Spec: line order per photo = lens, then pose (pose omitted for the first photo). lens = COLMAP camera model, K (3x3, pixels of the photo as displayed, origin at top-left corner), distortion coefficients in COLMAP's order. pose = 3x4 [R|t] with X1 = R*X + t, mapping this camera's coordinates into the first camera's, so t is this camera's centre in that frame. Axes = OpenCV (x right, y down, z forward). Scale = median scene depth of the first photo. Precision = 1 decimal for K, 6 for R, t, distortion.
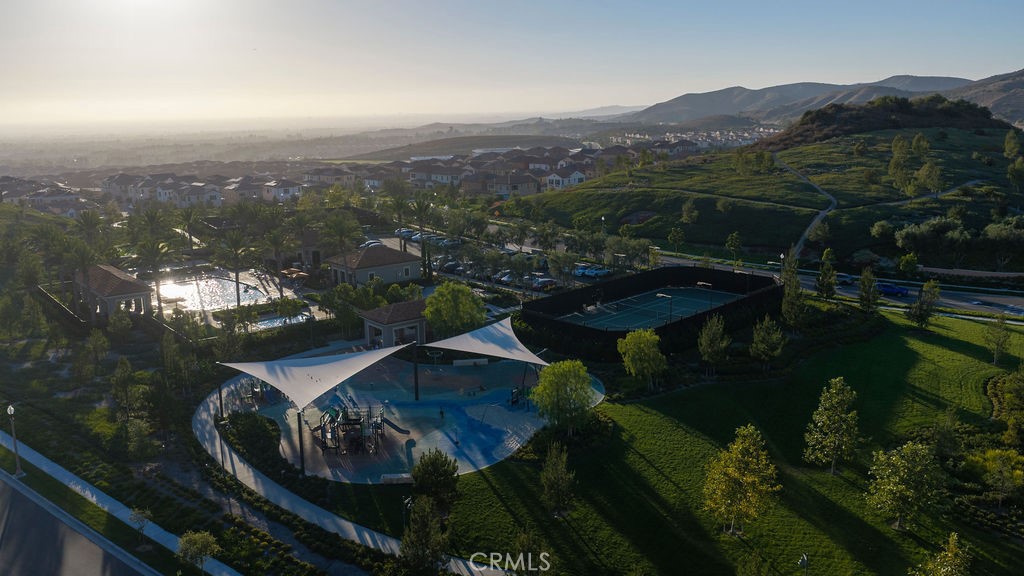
lens RADIAL K [[847.6, 0, 512.0], [0, 847.6, 288.0], [0, 0, 1]] dist [0.011885, -0.033632]
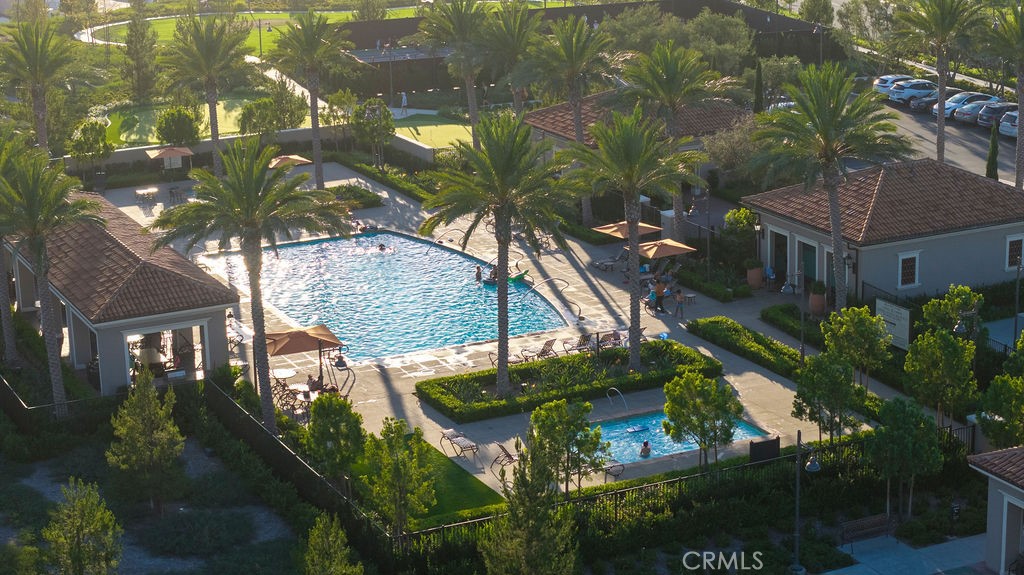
lens RADIAL K [[2059.8, 0, 512.0], [0, 2059.8, 287.5], [0, 0, 1]] dist [-0.037803, -0.108678]
pose [[0.975408, 0.047518, -0.215222, -0.178633], [-0.035386, 0.997578, 0.059877, -0.055127], [0.217547, -0.050789, 0.974728, 0.319488]]
